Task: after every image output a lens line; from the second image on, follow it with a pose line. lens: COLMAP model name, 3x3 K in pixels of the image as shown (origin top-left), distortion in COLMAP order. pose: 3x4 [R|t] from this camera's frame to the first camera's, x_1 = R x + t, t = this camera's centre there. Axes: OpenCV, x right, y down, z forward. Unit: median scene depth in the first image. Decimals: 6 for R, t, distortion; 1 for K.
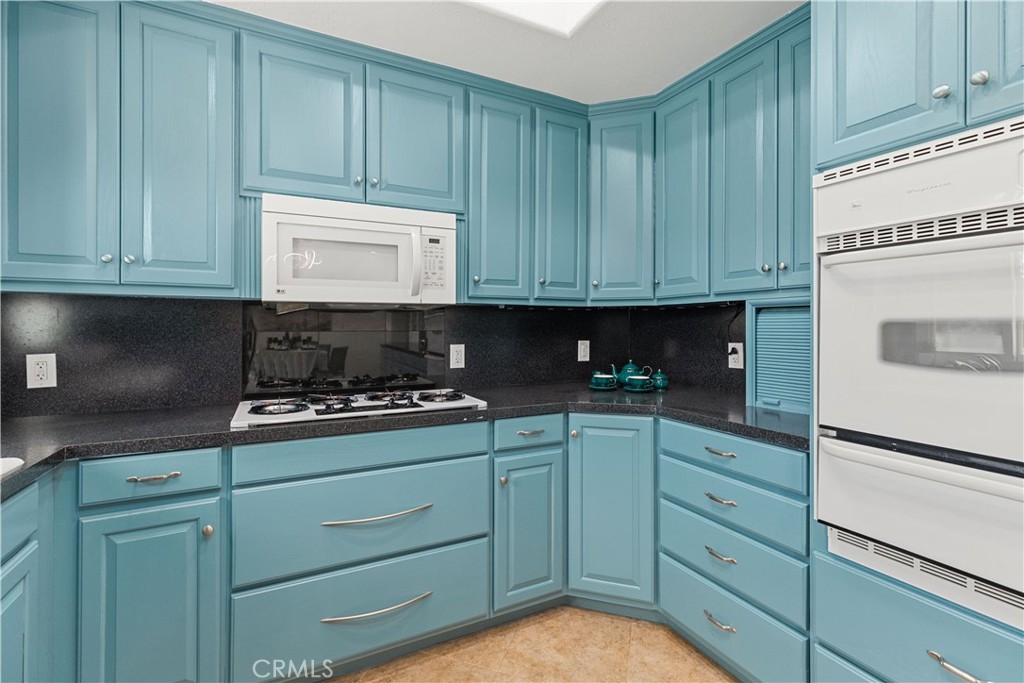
lens RADIAL K [[458.4, 0, 510.5], [0, 458.4, 324.3], [0, 0, 1]] dist [0.000204, 0.000067]
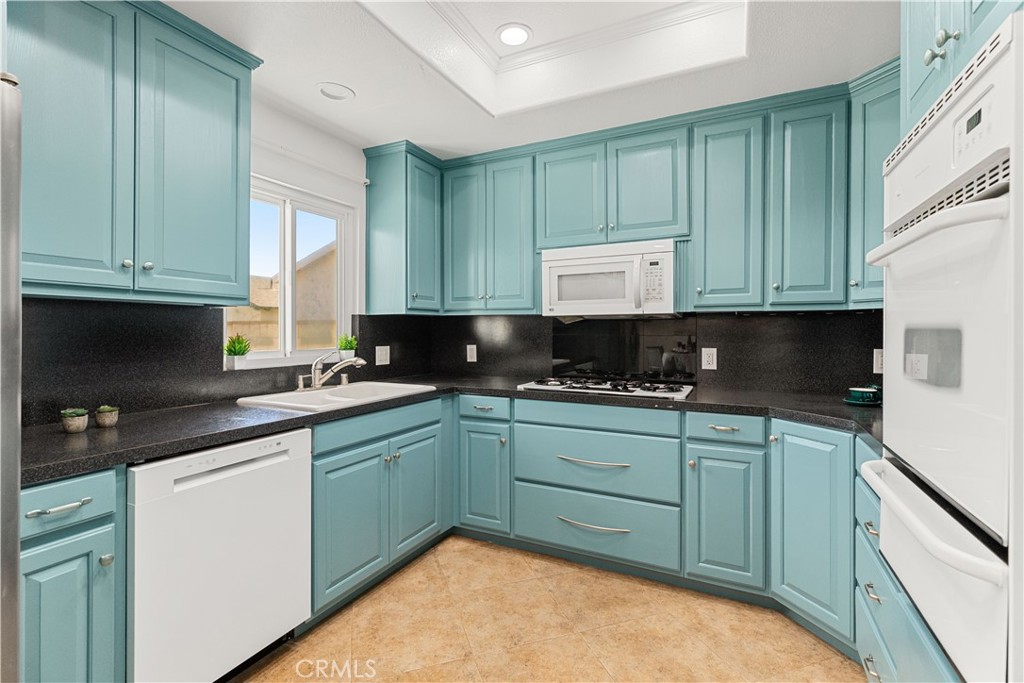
lens RADIAL K [[456.2, 0, 507.4], [0, 456.2, 332.7], [0, 0, 1]] dist [0.000503, 0.000353]
pose [[0.601451, 0.003631, -0.798901, 0.607173], [0.002098, 0.999979, 0.006125, -0.001537], [0.798907, -0.005360, 0.601431, -0.072517]]
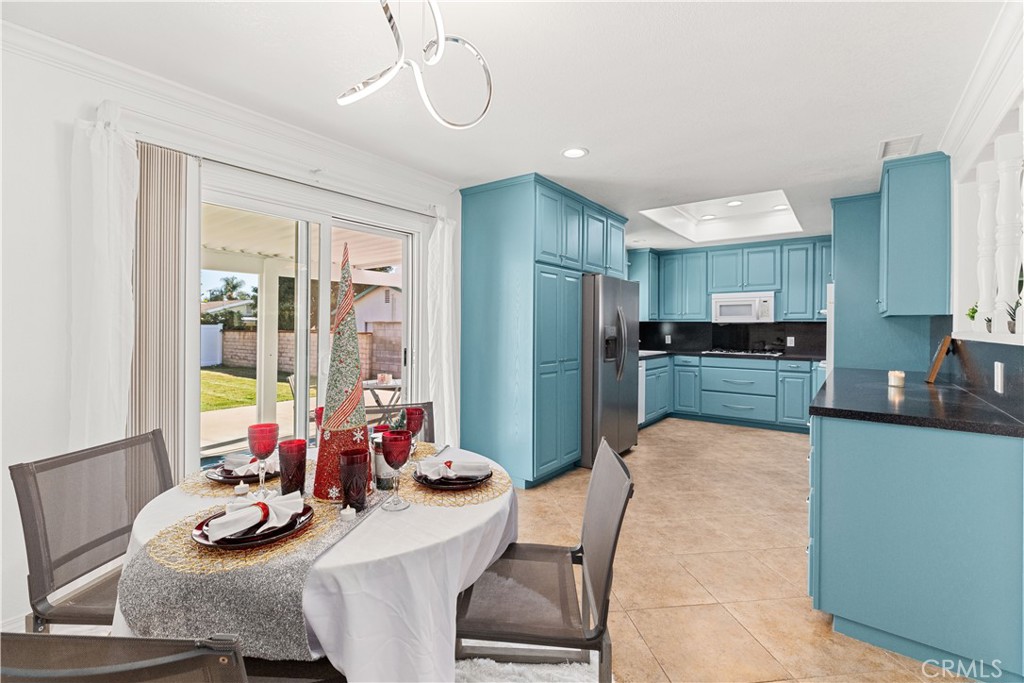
lens RADIAL K [[443.9, 0, 510.8], [0, 443.9, 330.1], [0, 0, 1]] dist [-0.000161, 0.000046]
pose [[0.444480, 0.005940, -0.895769, 1.775090], [-0.003249, 0.999982, 0.005019, -0.001729], [0.895783, 0.000679, 0.444491, -1.874861]]
